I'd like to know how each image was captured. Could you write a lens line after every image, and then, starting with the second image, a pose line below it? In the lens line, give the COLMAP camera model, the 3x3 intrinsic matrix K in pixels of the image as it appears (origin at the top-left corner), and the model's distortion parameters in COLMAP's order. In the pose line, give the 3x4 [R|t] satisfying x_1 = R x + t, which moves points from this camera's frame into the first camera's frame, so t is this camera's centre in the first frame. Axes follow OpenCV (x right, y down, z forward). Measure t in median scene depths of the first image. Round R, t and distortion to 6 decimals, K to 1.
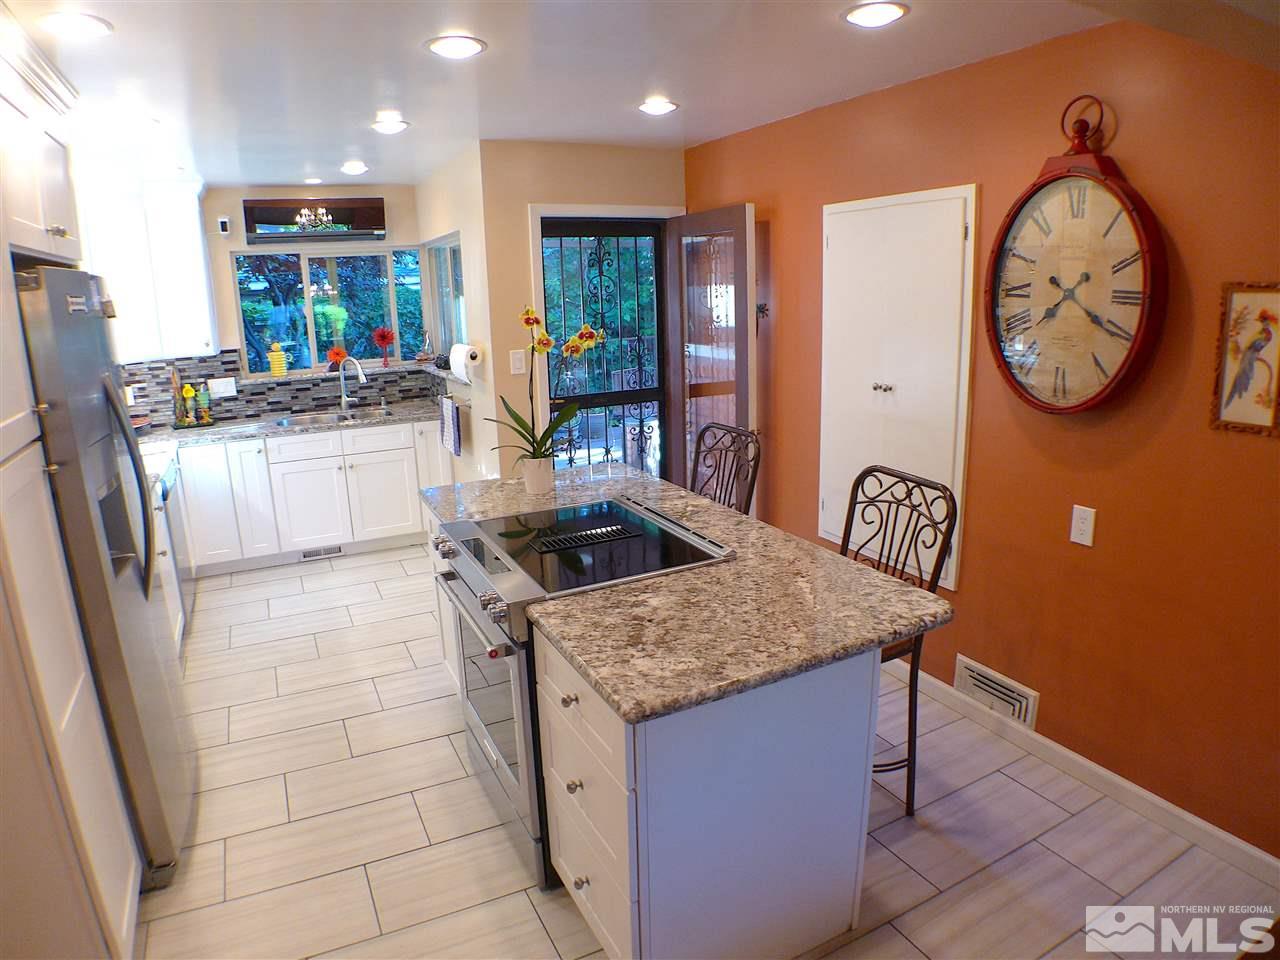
lens RADIAL K [[771.1, 0, 635.1], [0, 771.1, 454.1], [0, 0, 1]] dist [-0.127241, 0.003894]
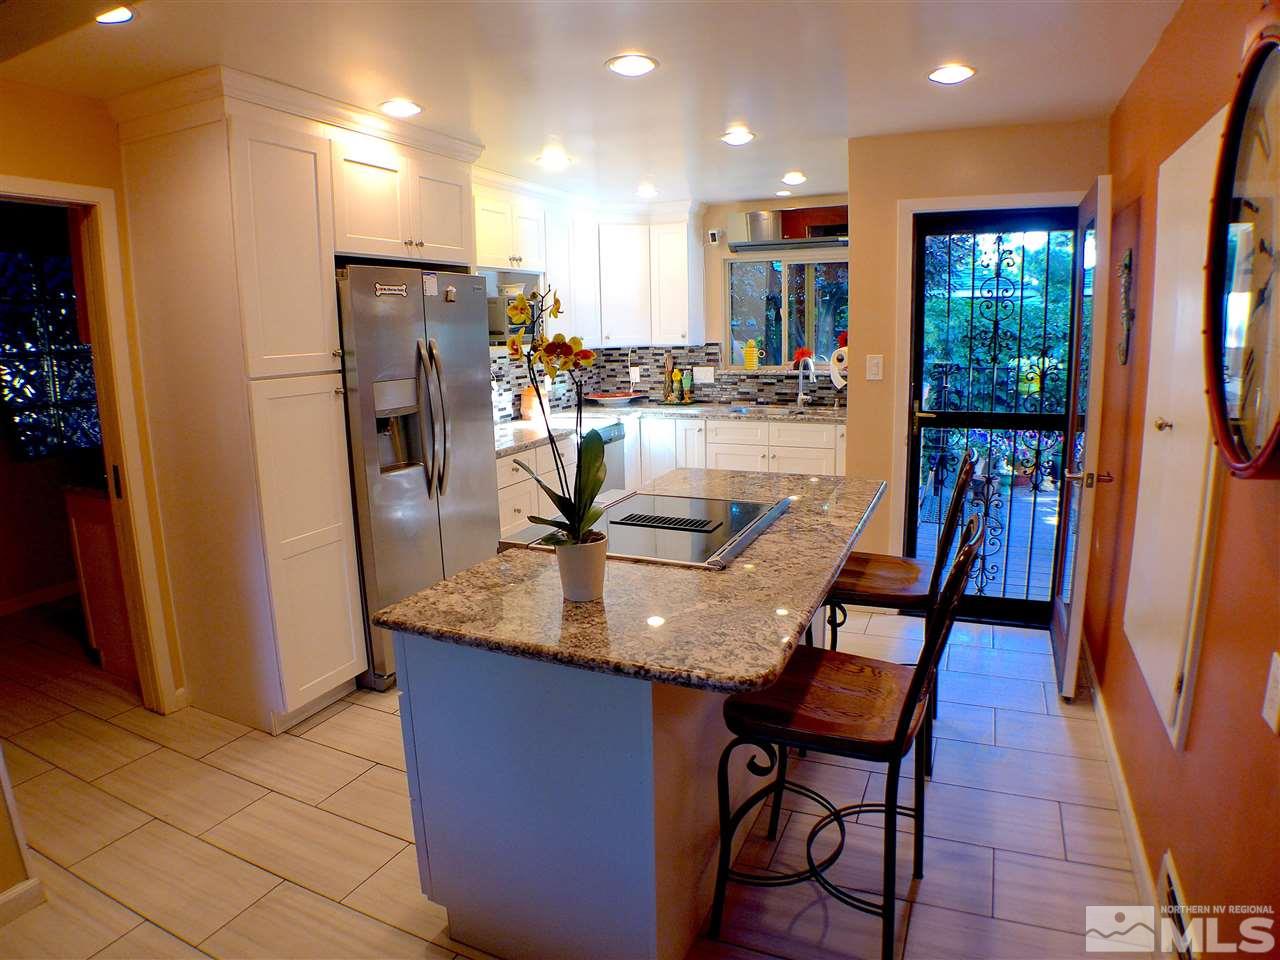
lens RADIAL K [[771.1, 0, 635.1], [0, 771.1, 454.1], [0, 0, 1]] dist [-0.127241, 0.003894]
pose [[0.621719, 0.142091, -0.770244, 0.345775], [-0.160323, 0.985672, 0.052424, -0.013298], [0.766656, 0.090895, 0.635591, 0.159540]]
